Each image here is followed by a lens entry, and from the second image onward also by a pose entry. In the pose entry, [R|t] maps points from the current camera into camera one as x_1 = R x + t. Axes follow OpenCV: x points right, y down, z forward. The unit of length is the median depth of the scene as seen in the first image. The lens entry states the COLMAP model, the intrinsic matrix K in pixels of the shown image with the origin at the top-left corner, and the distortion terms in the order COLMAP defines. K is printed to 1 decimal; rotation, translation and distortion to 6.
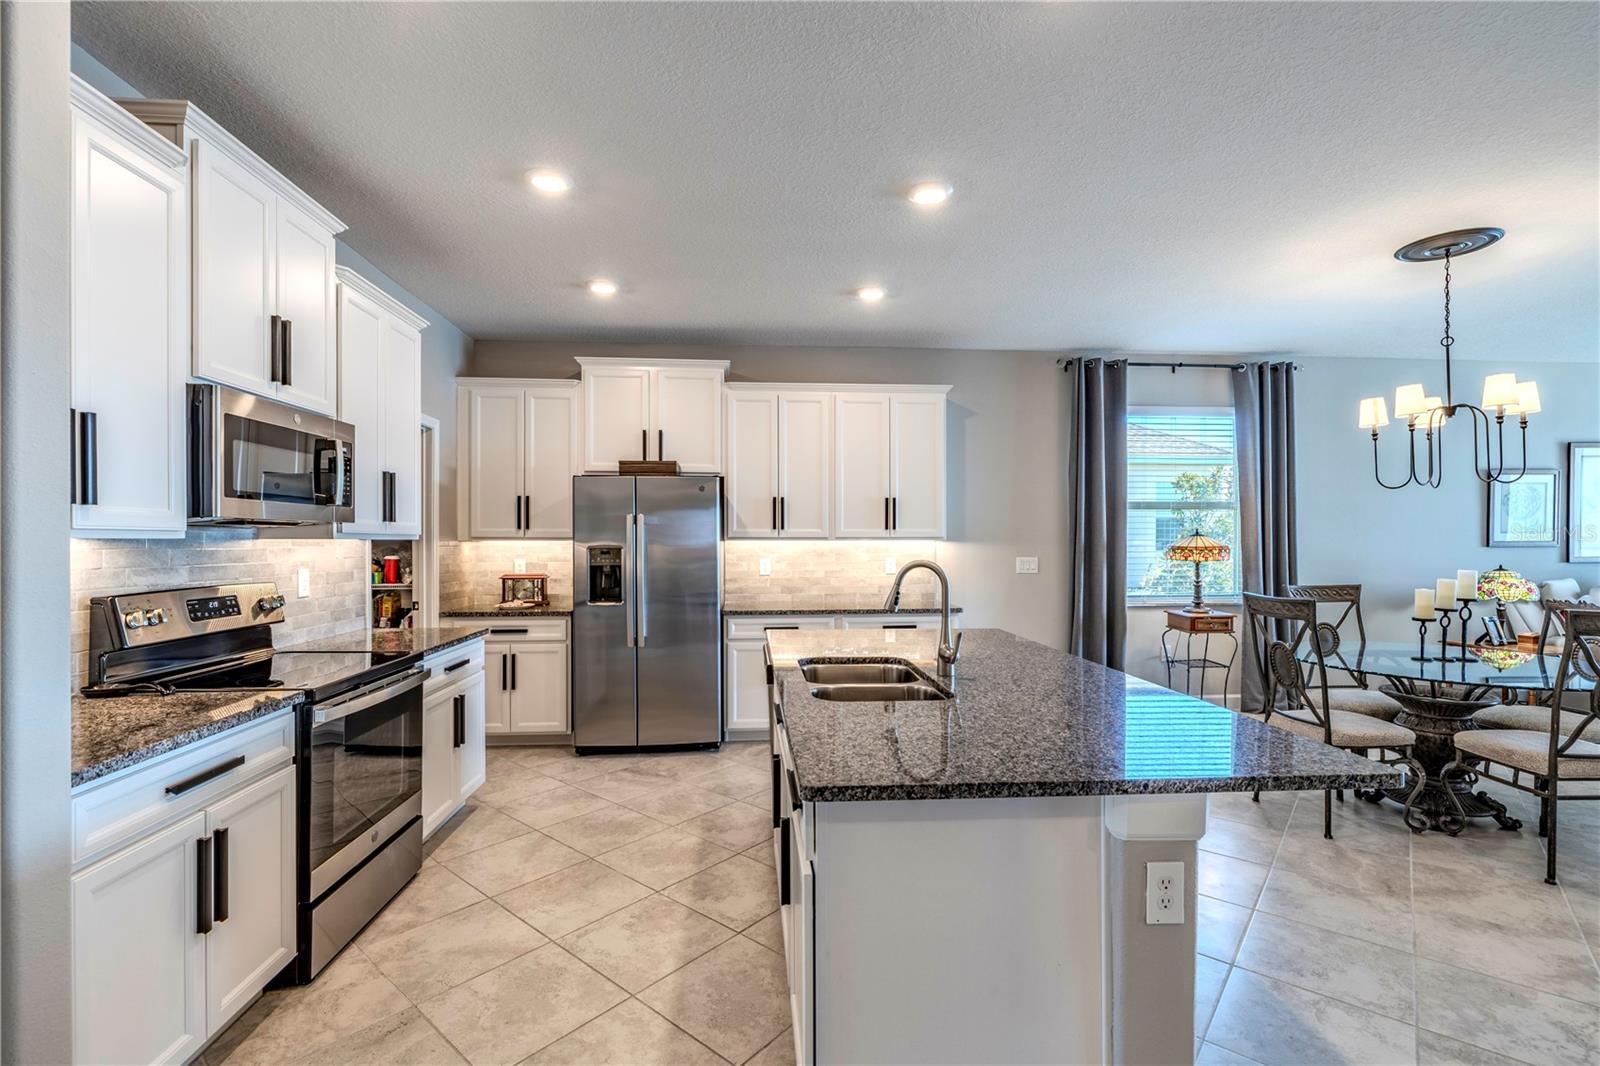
lens RADIAL K [[716.8, 0, 805.2], [0, 716.8, 533.3], [0, 0, 1]] dist [-0.001435, 0.000048]
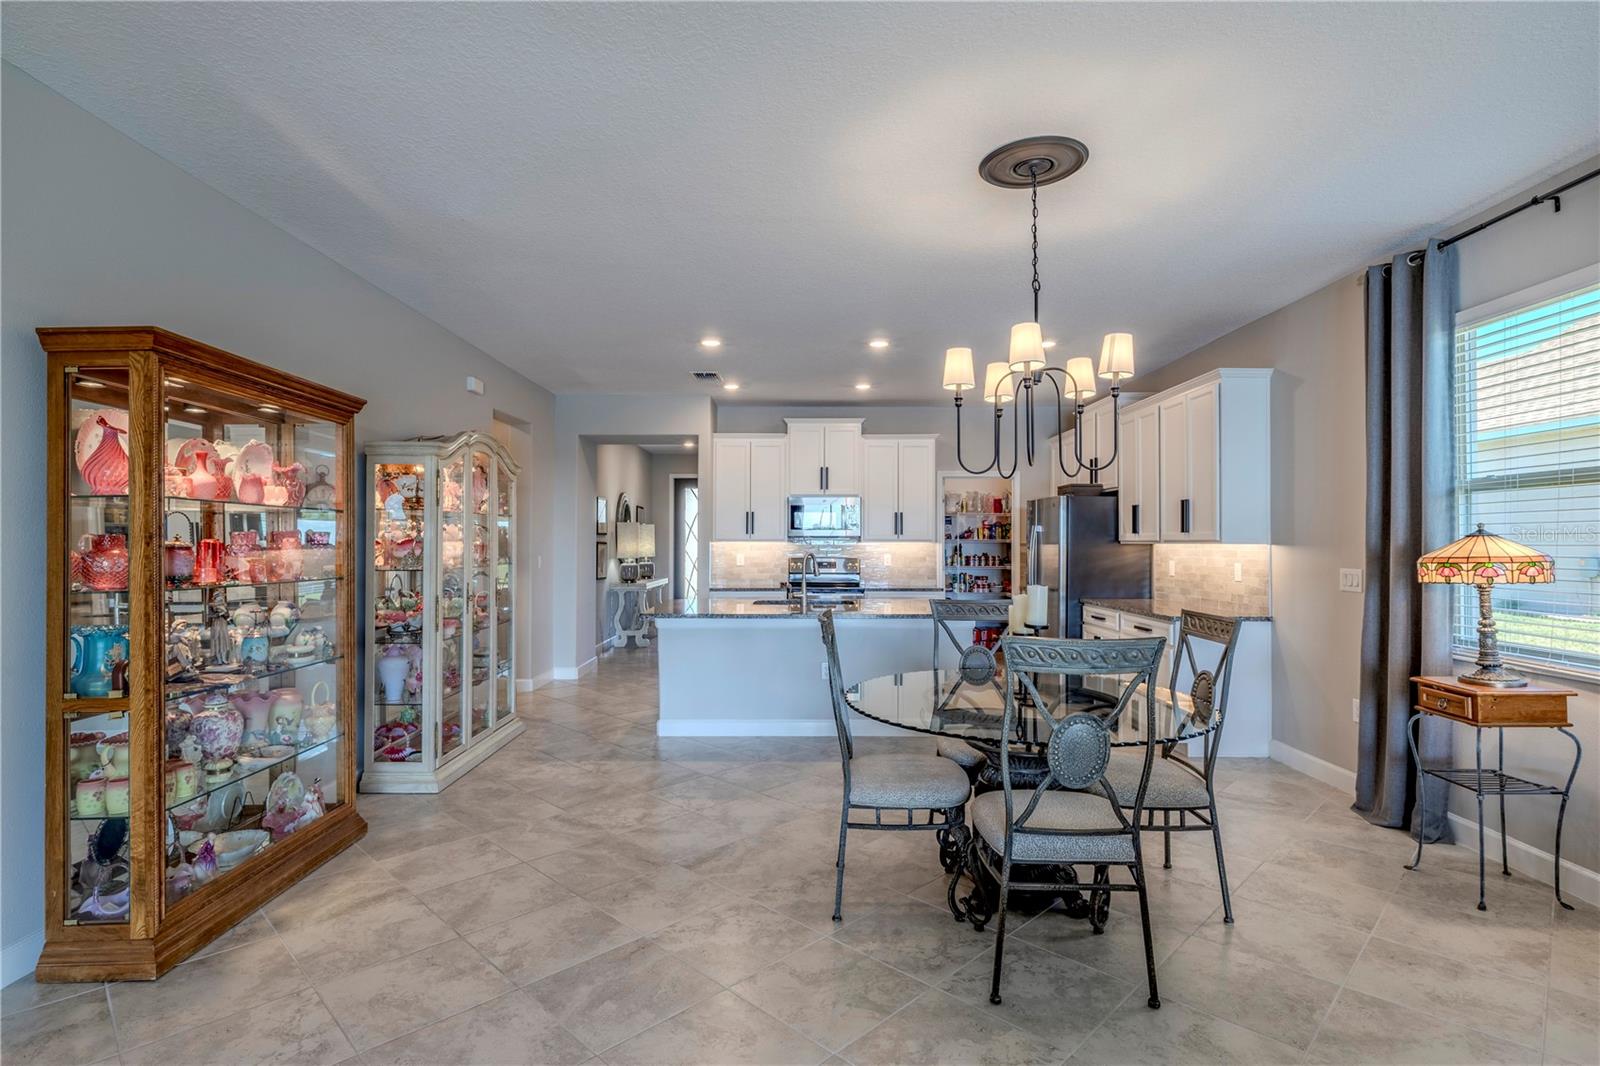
lens RADIAL K [[801.6, 0, 800.0], [0, 801.6, 533.0], [0, 0, 1]] dist [0.000260, 0.000245]
pose [[-0.093406, -0.011183, -0.995565, 1.827811], [0.008713, 0.999889, -0.012049, 0.005788], [0.995590, -0.009800, -0.093298, 0.861350]]
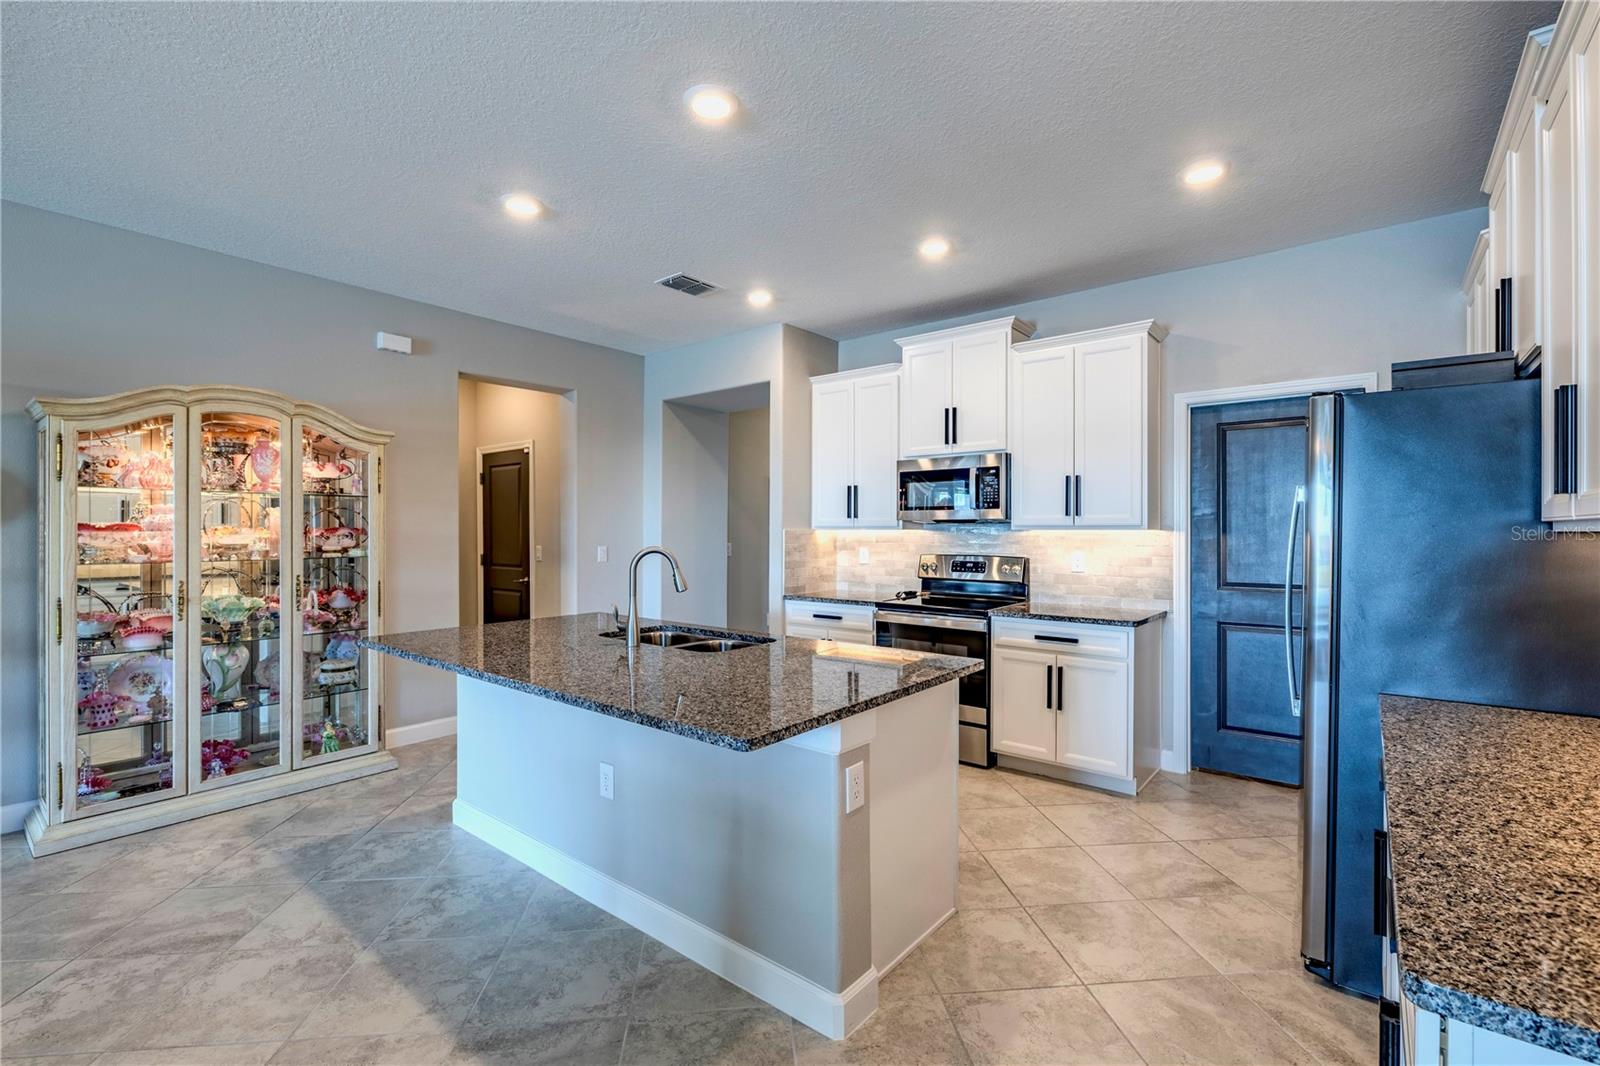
lens RADIAL K [[716.8, 0, 805.2], [0, 716.8, 533.3], [0, 0, 1]] dist [-0.001435, 0.000048]
pose [[-0.703242, 0.003814, -0.710941, 0.584834], [0.007218, 0.999972, -0.001775, 0.011118], [0.710914, -0.006380, -0.703250, 1.434484]]
